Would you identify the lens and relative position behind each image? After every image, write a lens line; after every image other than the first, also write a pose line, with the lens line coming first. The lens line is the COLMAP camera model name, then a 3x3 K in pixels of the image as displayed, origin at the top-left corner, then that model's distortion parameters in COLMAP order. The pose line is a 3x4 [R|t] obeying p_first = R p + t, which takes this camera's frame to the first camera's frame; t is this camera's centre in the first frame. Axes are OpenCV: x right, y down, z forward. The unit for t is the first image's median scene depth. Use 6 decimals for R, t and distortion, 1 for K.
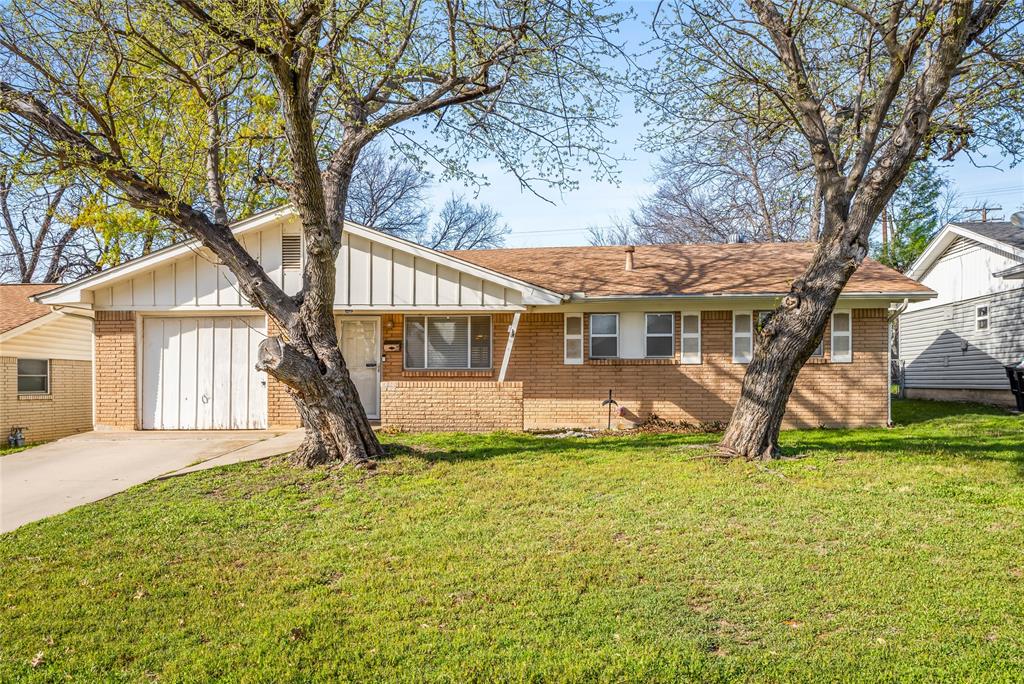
lens RADIAL K [[835.9, 0, 489.5], [0, 835.9, 392.8], [0, 0, 1]] dist [-0.008361, 0.000063]
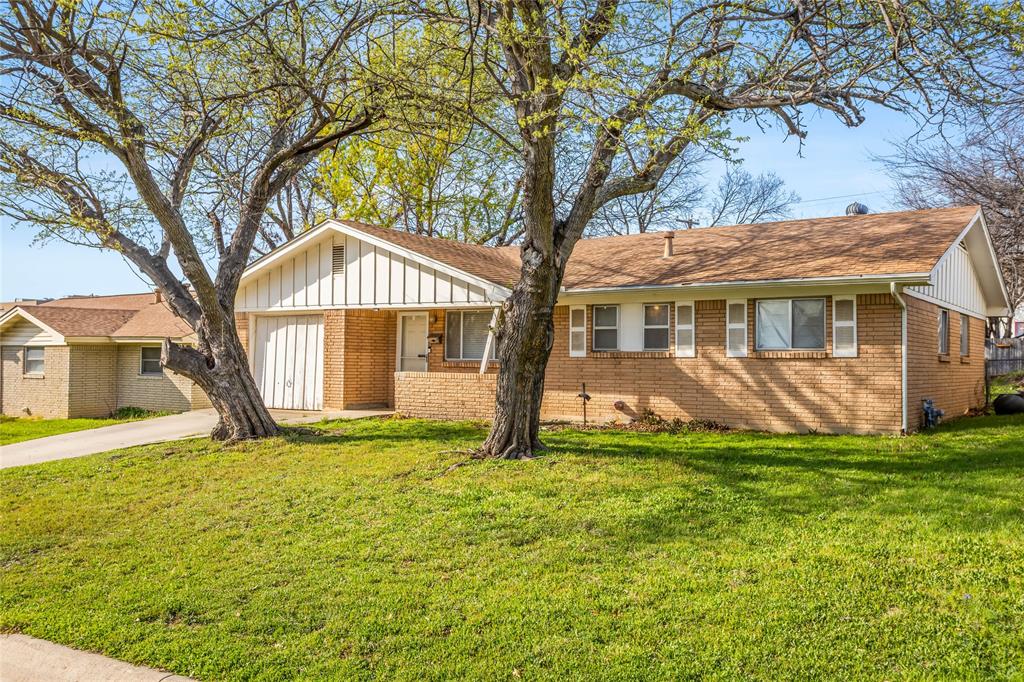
lens RADIAL K [[904.0, 0, 509.0], [0, 904.0, 338.6], [0, 0, 1]] dist [0.003121, 0.005936]
pose [[0.872908, -0.003426, -0.487873, 0.566853], [-0.014685, 0.999338, -0.033293, -0.018972], [0.487664, 0.036226, 0.872279, 0.018328]]
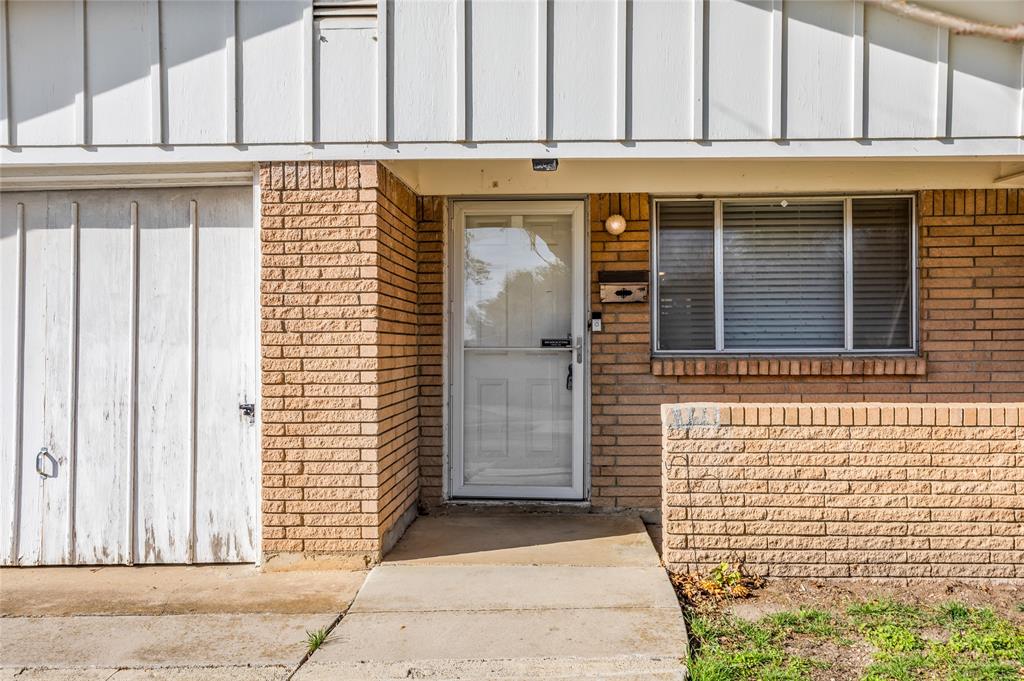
lens RADIAL K [[904.0, 0, 515.1], [0, 904.0, 340.5], [0, 0, 1]] dist [0.003121, 0.005936]
pose [[0.997838, -0.007789, 0.065251, -0.192683], [0.008712, 0.999866, -0.013872, -0.030571], [-0.065134, 0.014410, 0.997772, 0.660453]]
